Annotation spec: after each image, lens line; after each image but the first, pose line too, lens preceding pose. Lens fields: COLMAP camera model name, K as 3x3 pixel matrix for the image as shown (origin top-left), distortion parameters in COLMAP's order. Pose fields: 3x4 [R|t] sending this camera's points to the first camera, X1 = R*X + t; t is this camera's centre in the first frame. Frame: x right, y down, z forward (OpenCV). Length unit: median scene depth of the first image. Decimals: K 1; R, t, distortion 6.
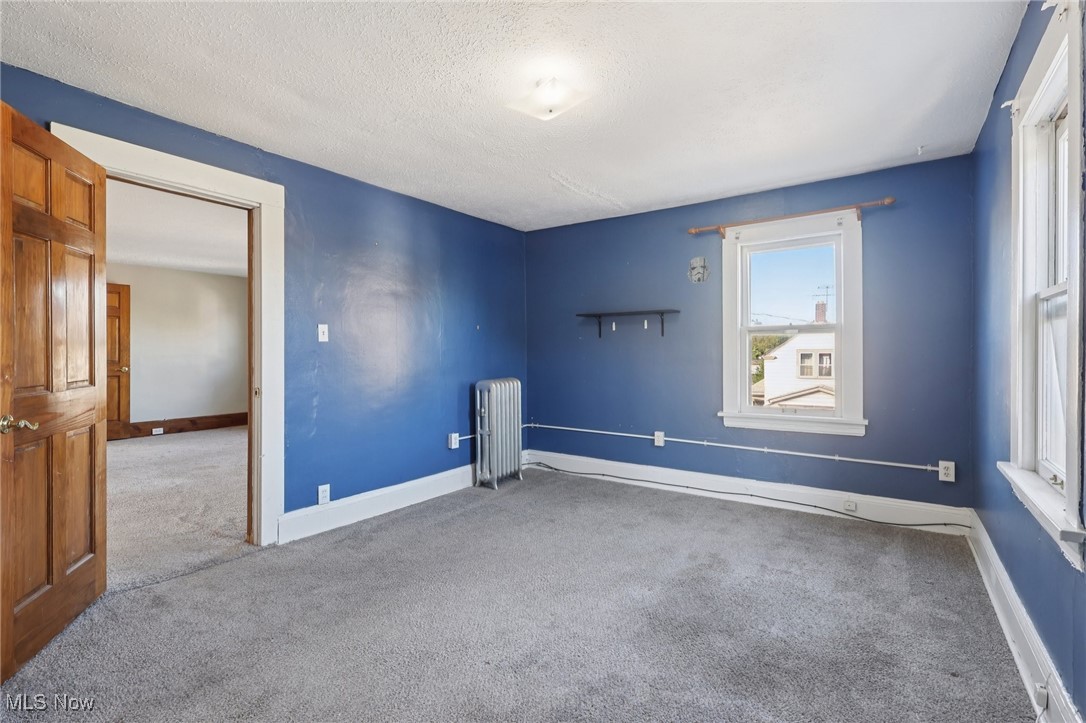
lens RADIAL K [[505.1, 0, 542.3], [0, 505.1, 356.2], [0, 0, 1]] dist [0.000230, 0.000476]
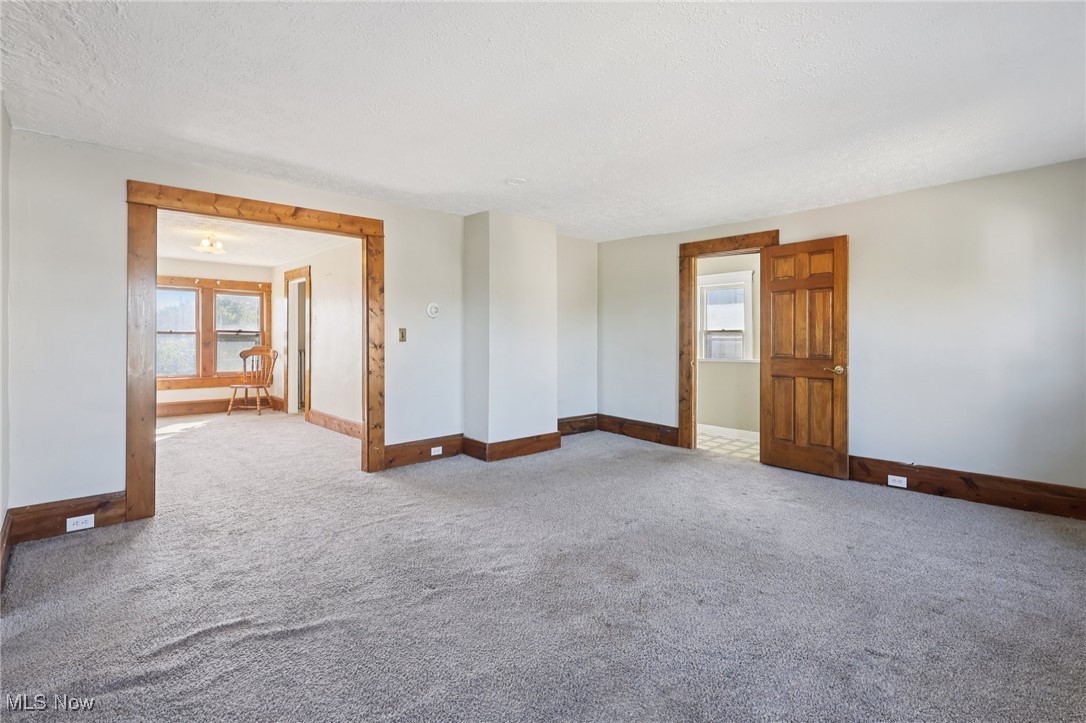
lens RADIAL K [[526.7, 0, 549.0], [0, 526.7, 340.0], [0, 0, 1]] dist [0.000282, 0.000239]
pose [[-0.215795, 0.002459, -0.976436, -0.101996], [-0.007089, 0.999967, 0.004085, -0.010894], [0.976413, 0.007803, -0.215771, 0.781073]]
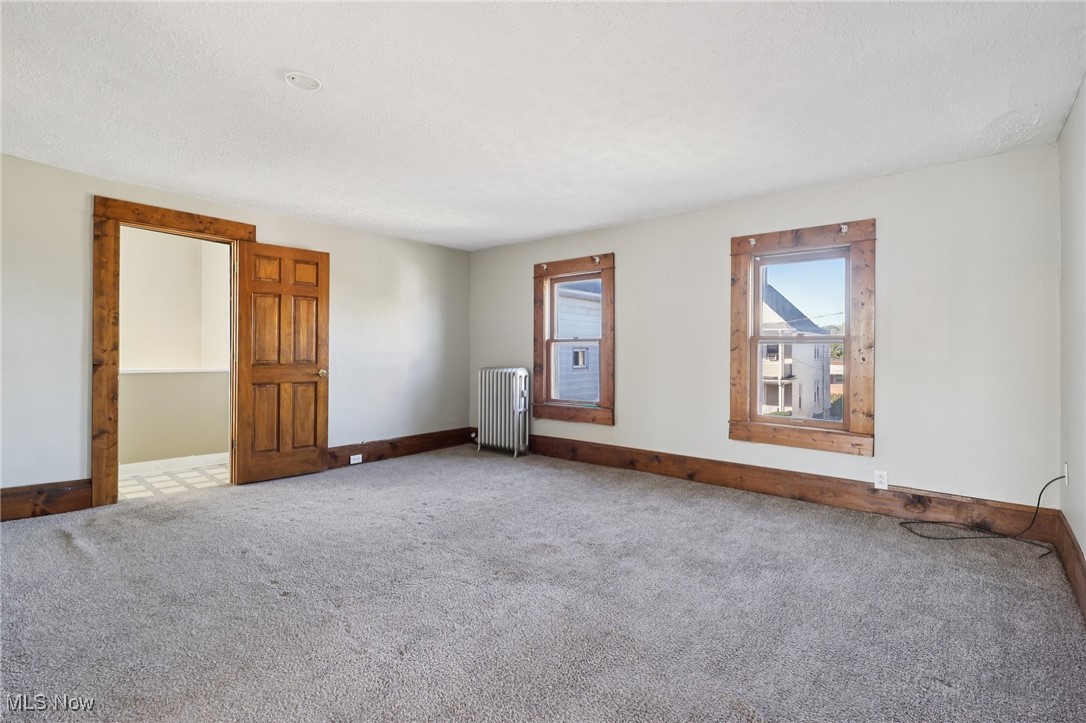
lens RADIAL K [[505.1, 0, 542.3], [0, 505.1, 356.2], [0, 0, 1]] dist [0.000230, 0.000476]
pose [[0.994921, 0.008772, -0.100278, -0.449723], [-0.008918, 0.999960, -0.001004, 0.001070], [0.100265, 0.001894, 0.994959, 0.330432]]
